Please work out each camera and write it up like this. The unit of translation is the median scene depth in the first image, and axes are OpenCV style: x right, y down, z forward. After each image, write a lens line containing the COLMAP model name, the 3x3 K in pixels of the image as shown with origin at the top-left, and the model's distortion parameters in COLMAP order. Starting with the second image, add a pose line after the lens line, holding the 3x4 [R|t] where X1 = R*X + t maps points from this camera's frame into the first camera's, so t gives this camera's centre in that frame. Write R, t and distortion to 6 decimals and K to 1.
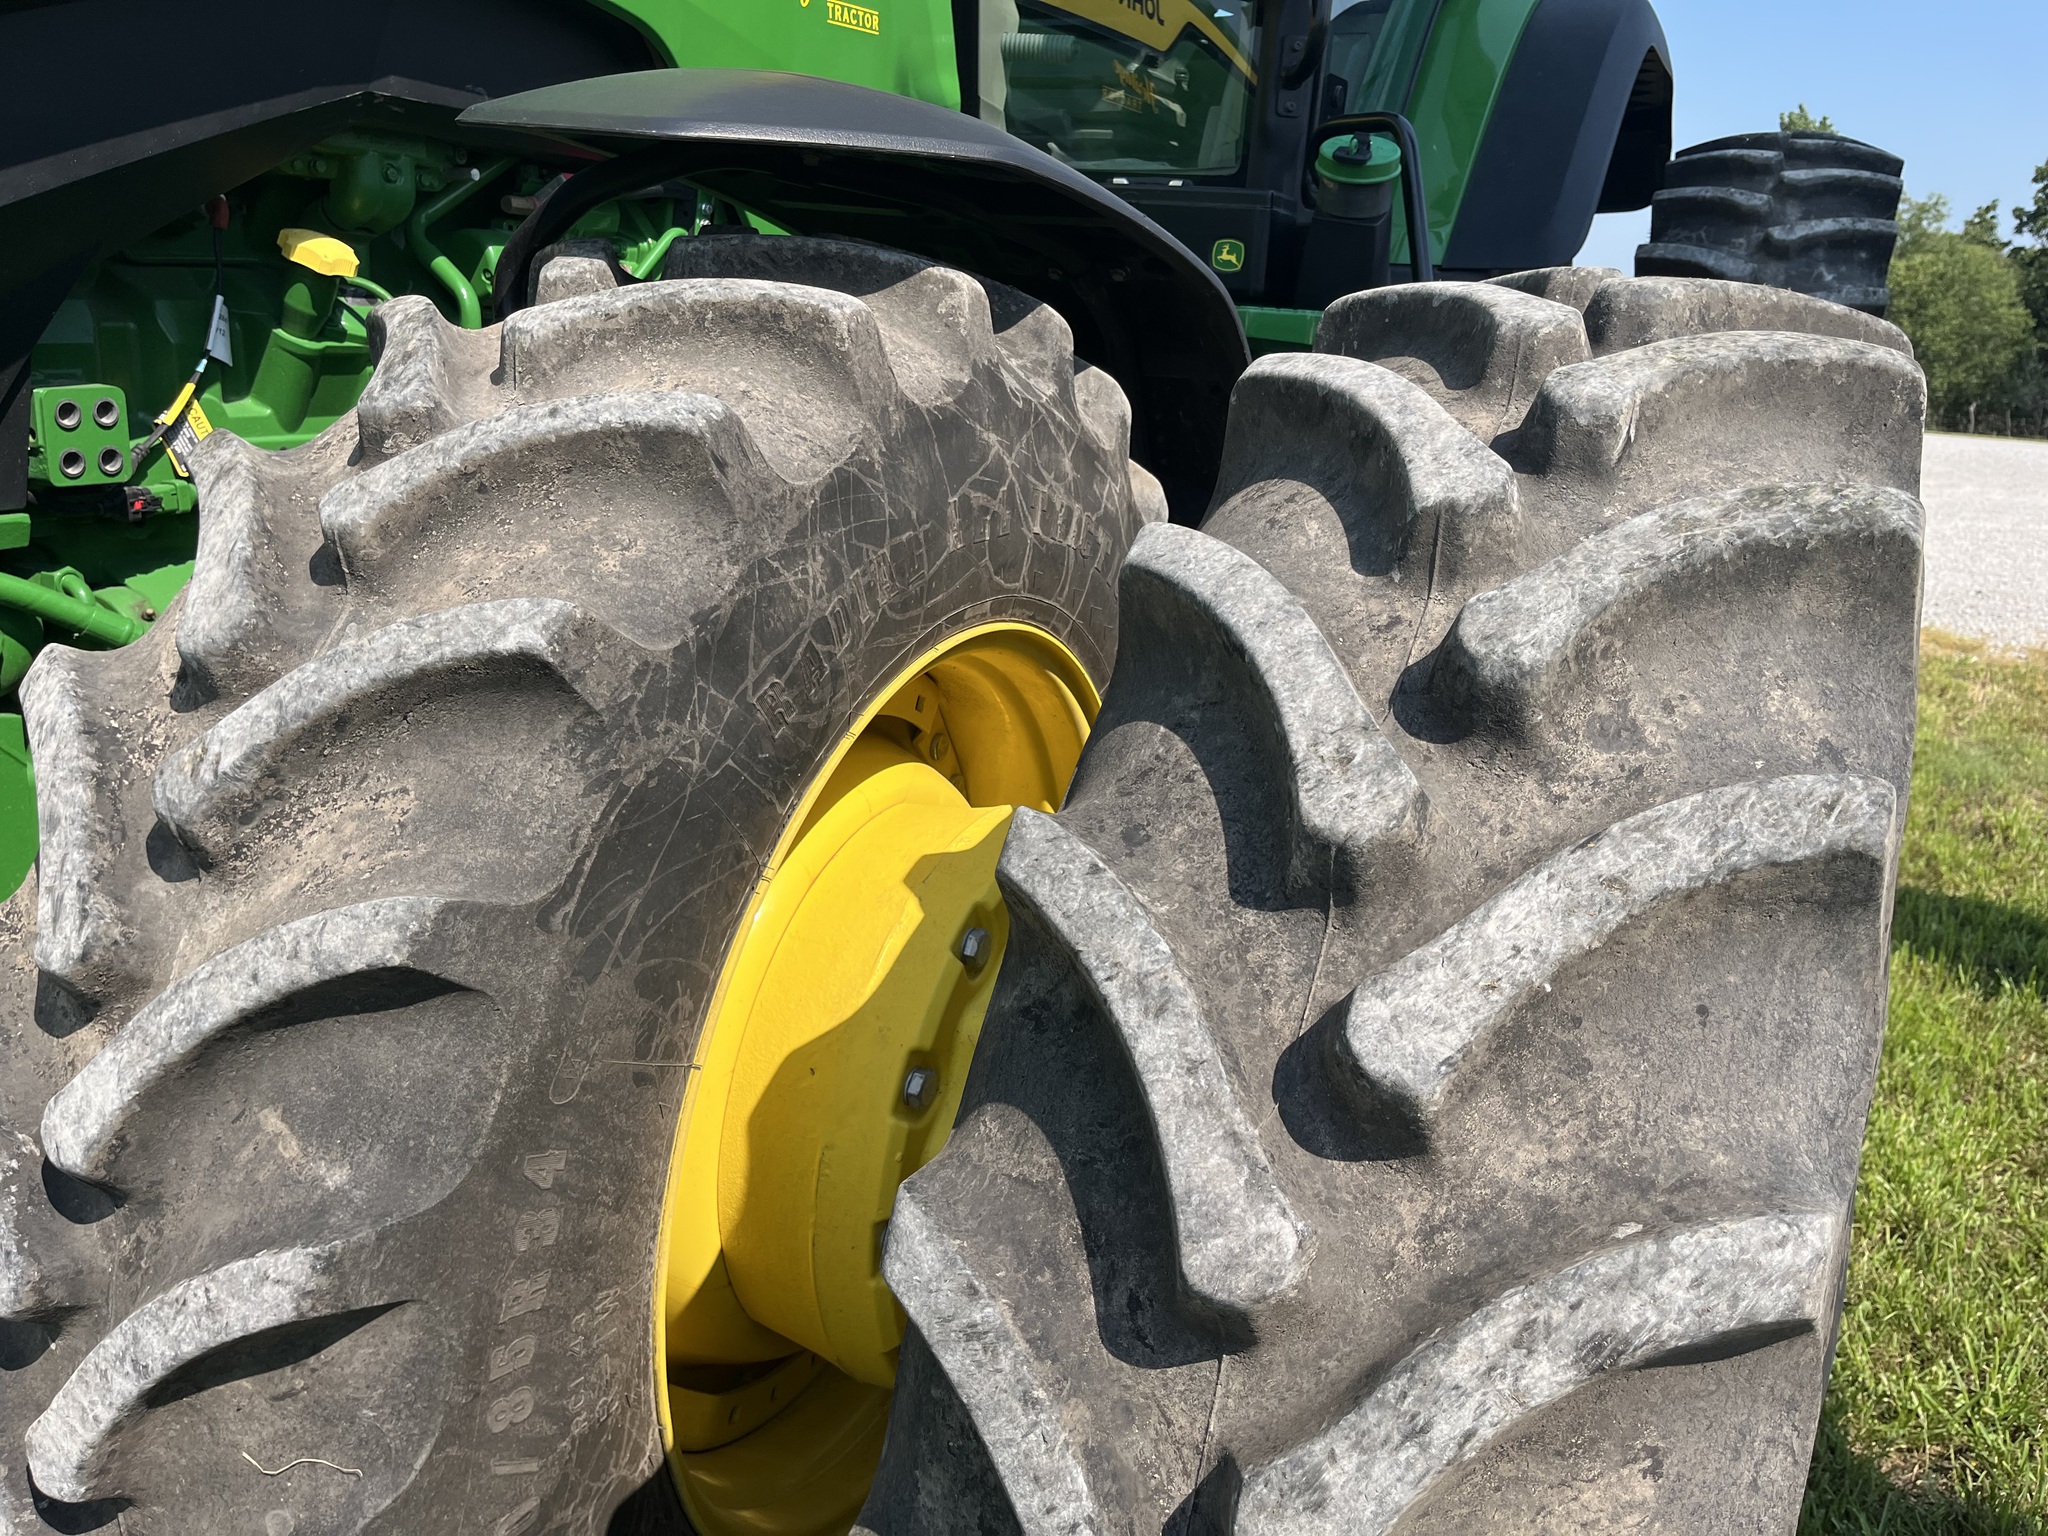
lens RADIAL K [[1547.3, 0, 1027.8], [0, 1547.3, 777.0], [0, 0, 1]] dist [0.069943, -0.090944]
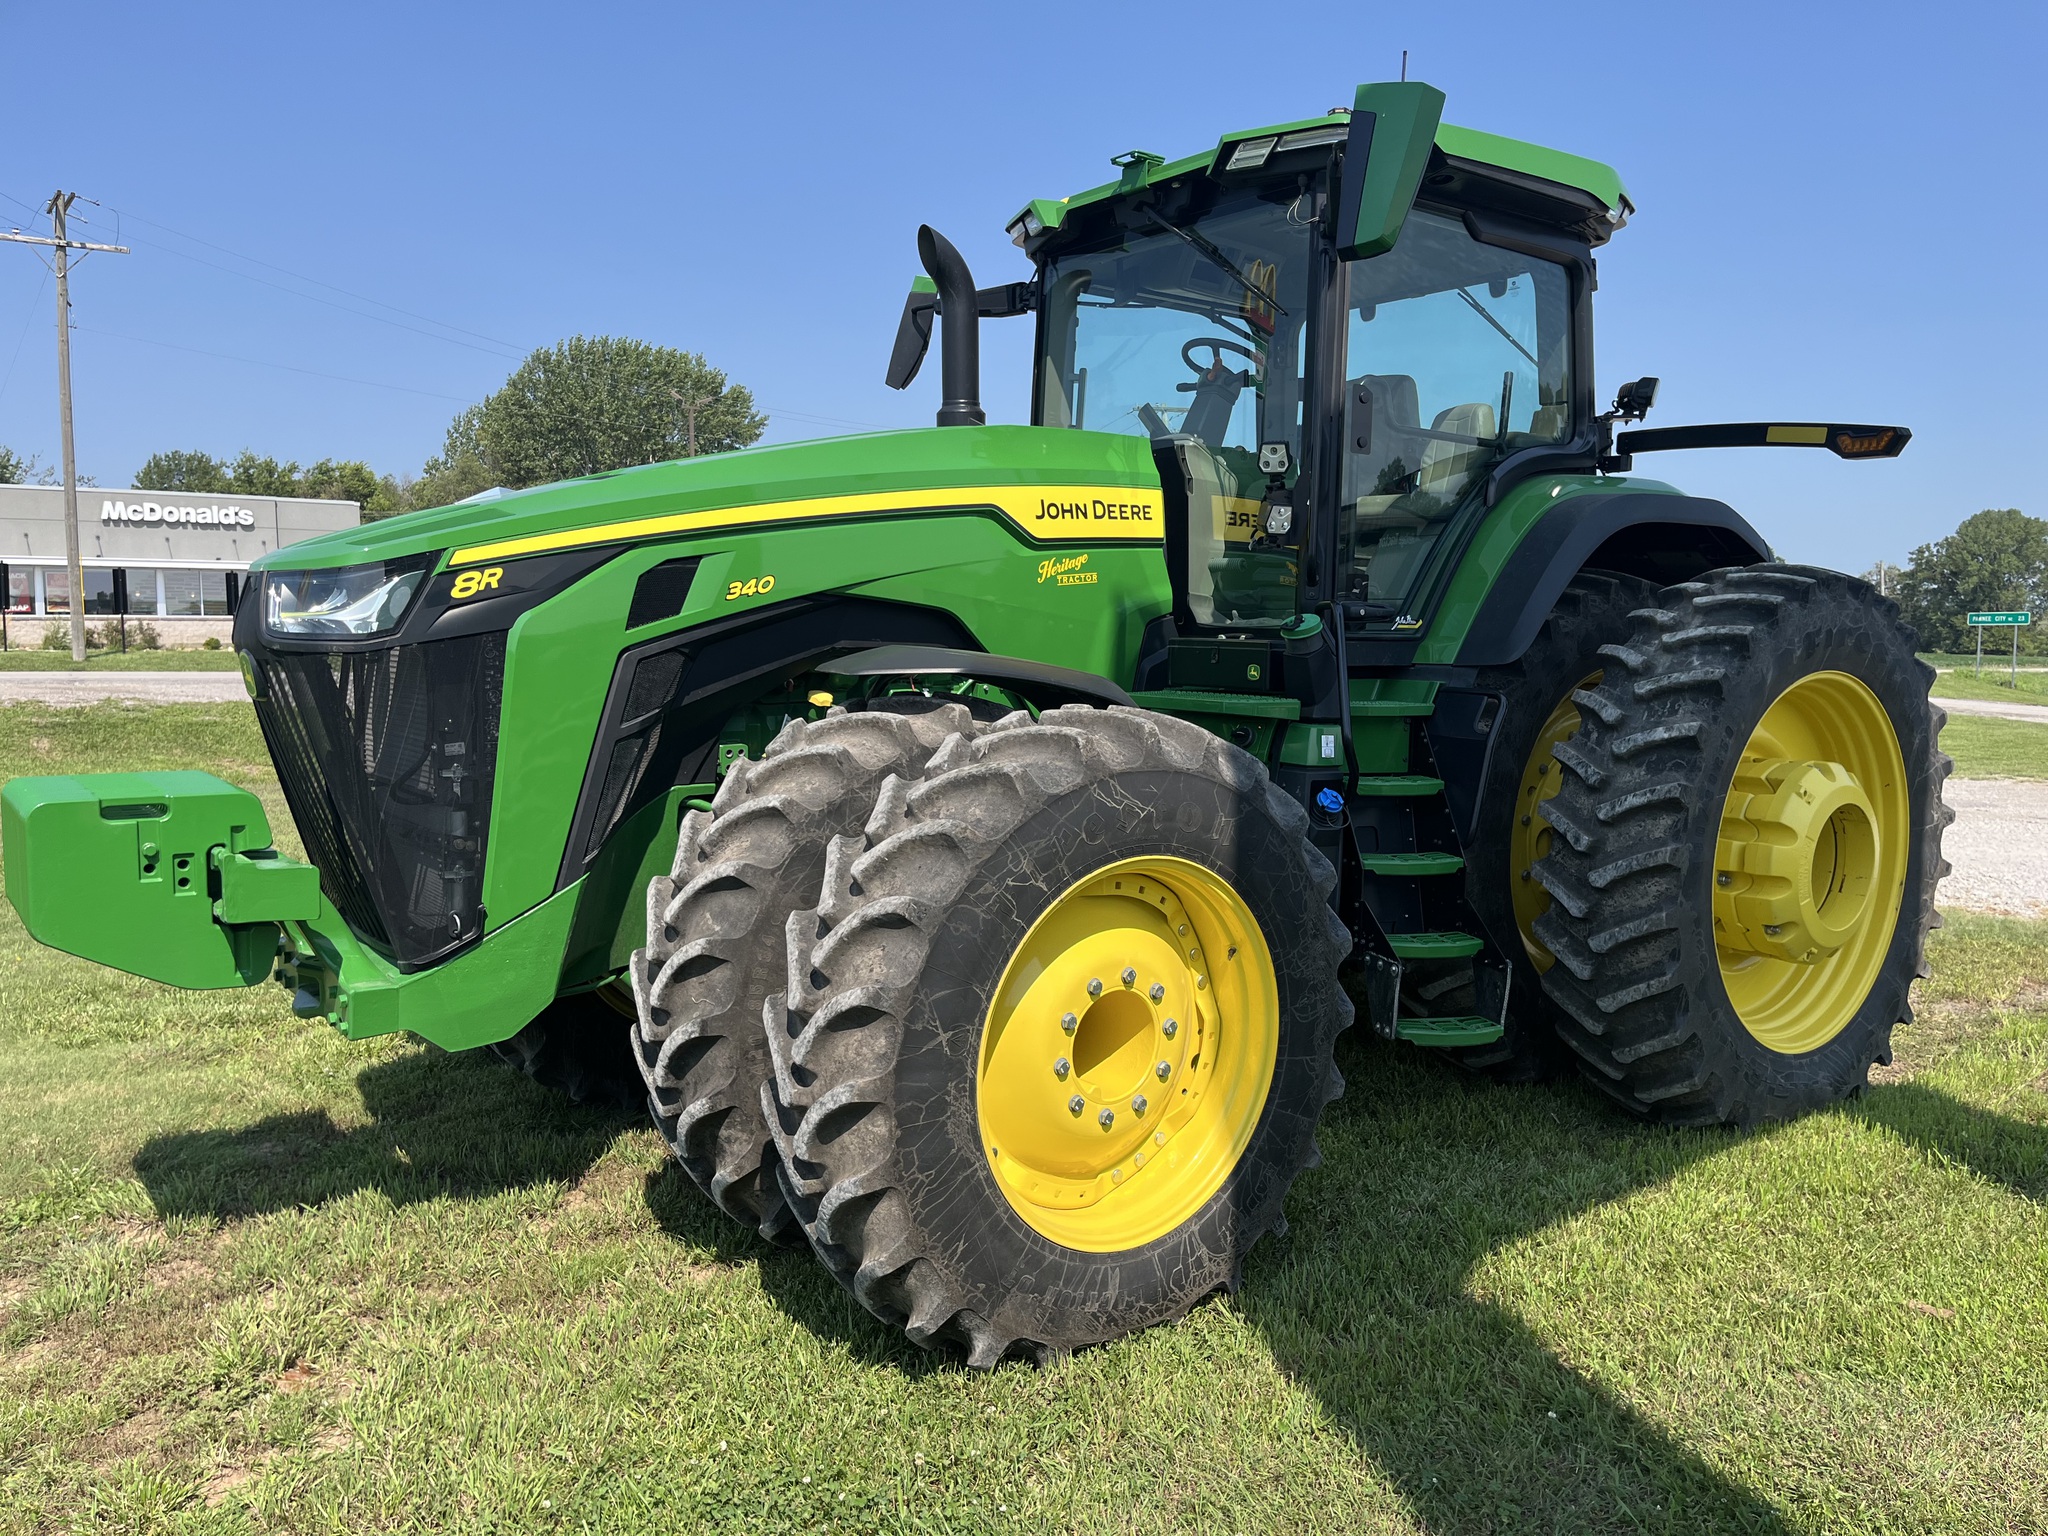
lens RADIAL K [[1547.3, 0, 1025.7], [0, 1547.3, 761.3], [0, 0, 1]] dist [0.069943, -0.090944]
pose [[0.883170, -0.007981, -0.468984, 2.058755], [-0.097468, 0.974907, -0.200139, 0.525522], [0.458814, 0.222467, 0.860231, -2.109739]]
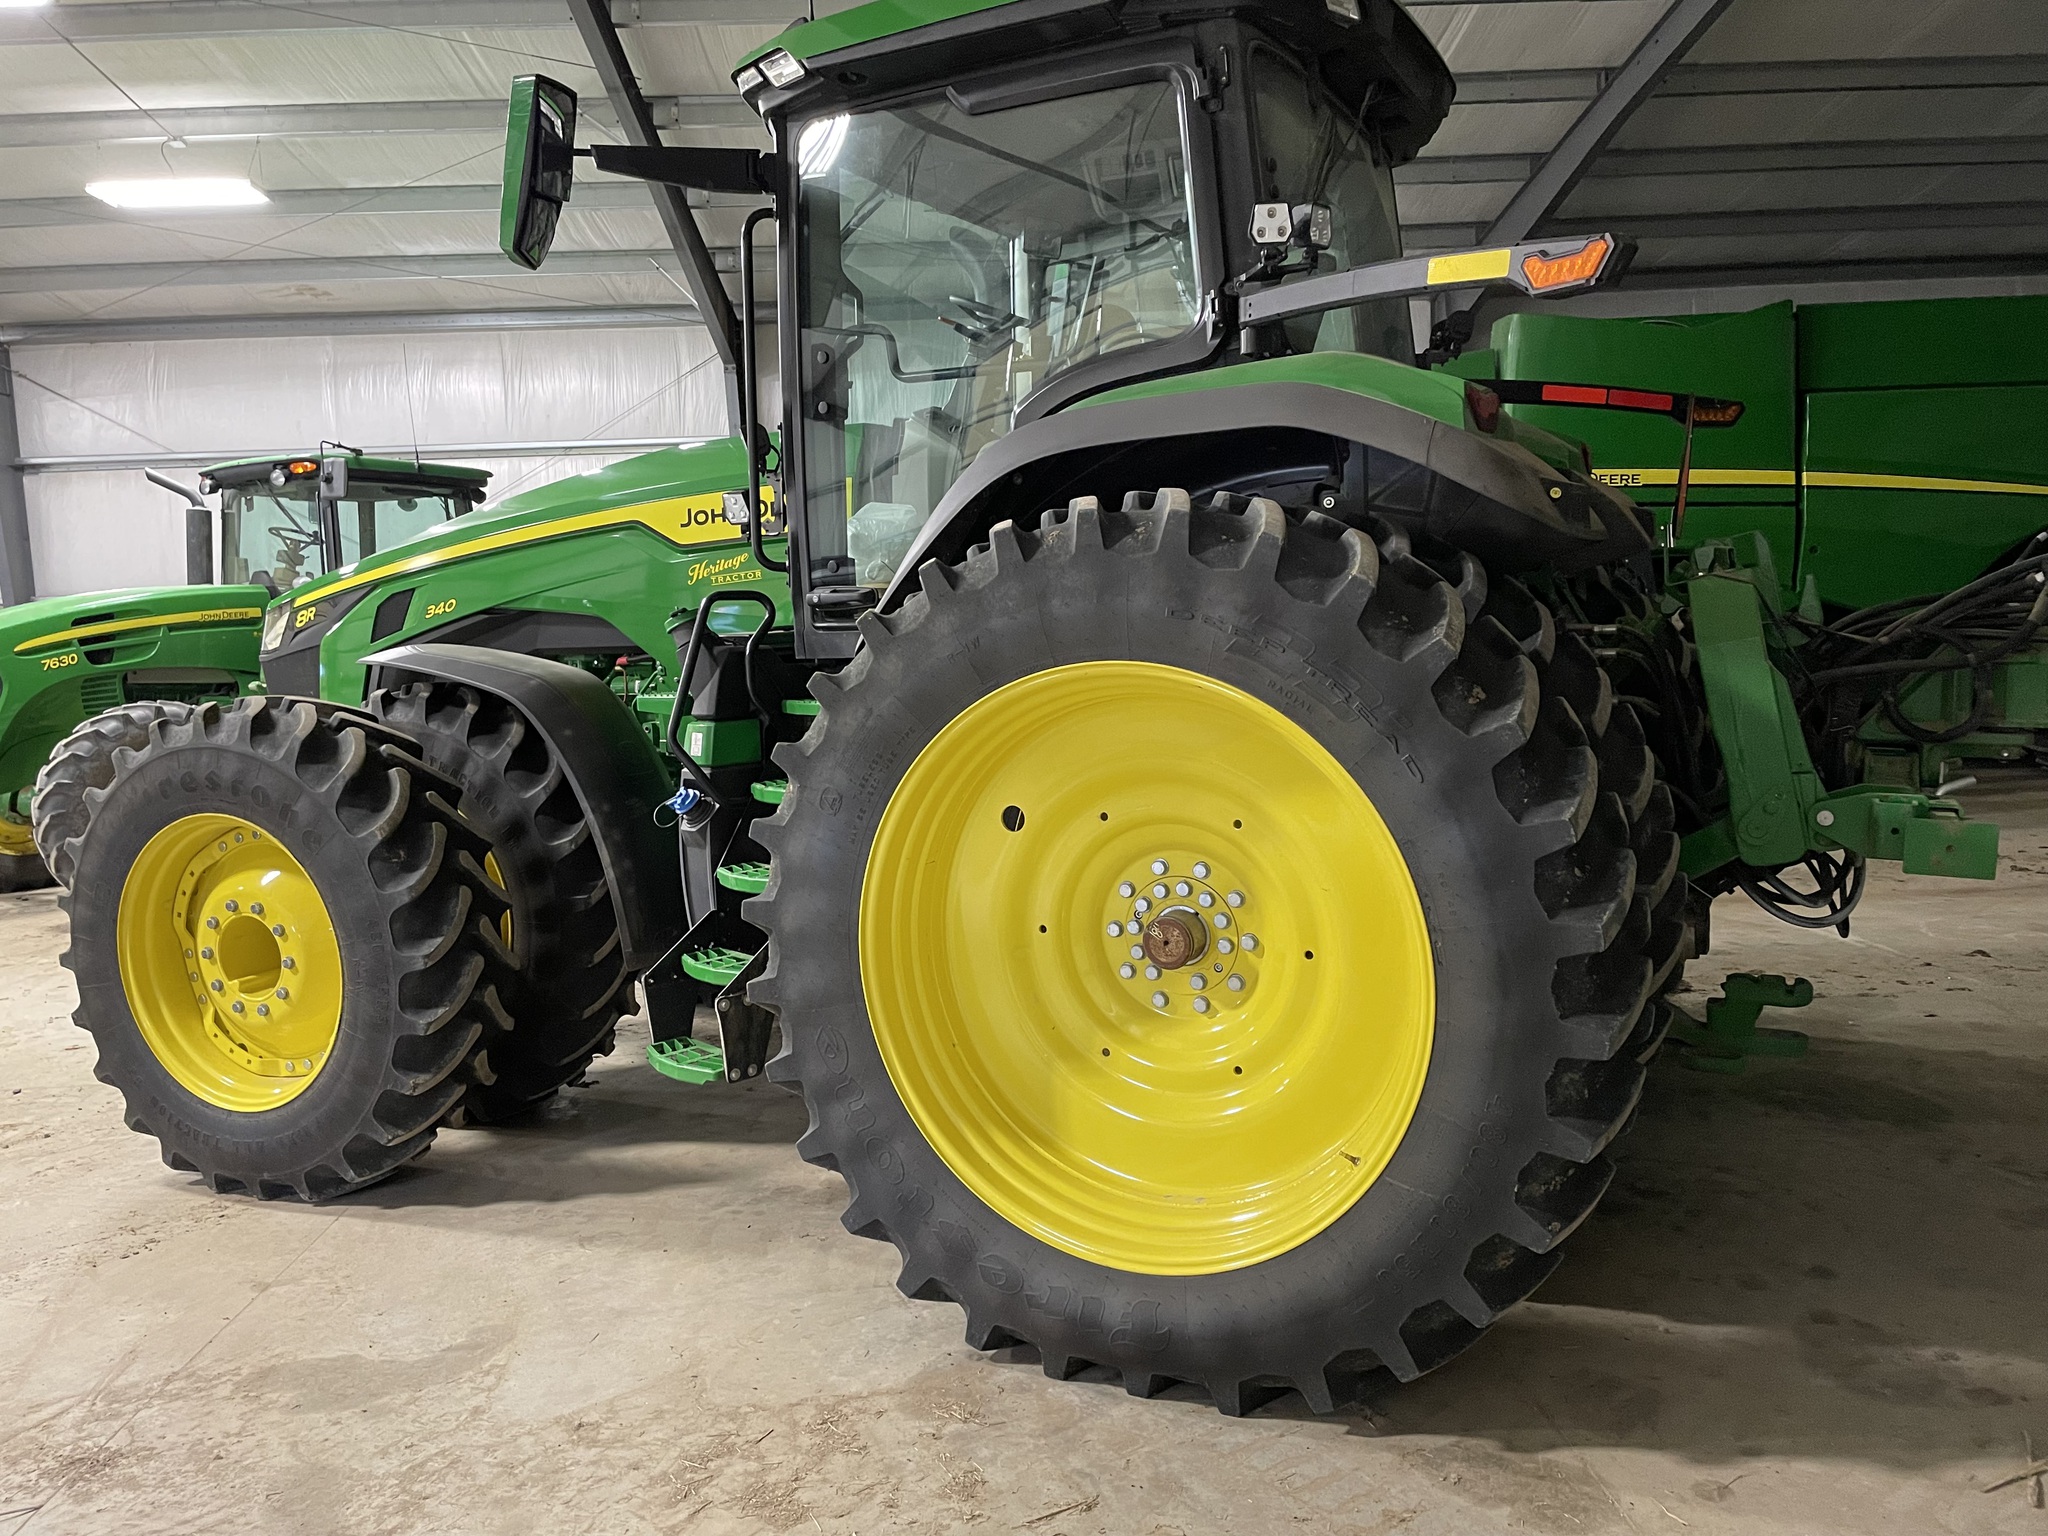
lens RADIAL K [[1547.3, 0, 1023.9], [0, 1547.3, 771.9], [0, 0, 1]] dist [0.069943, -0.090944]
pose [[-0.035881, 0.041748, -0.998484, 5.180732], [-0.255542, 0.965527, 0.049553, -0.951832], [0.966132, 0.256932, -0.023975, 3.434185]]
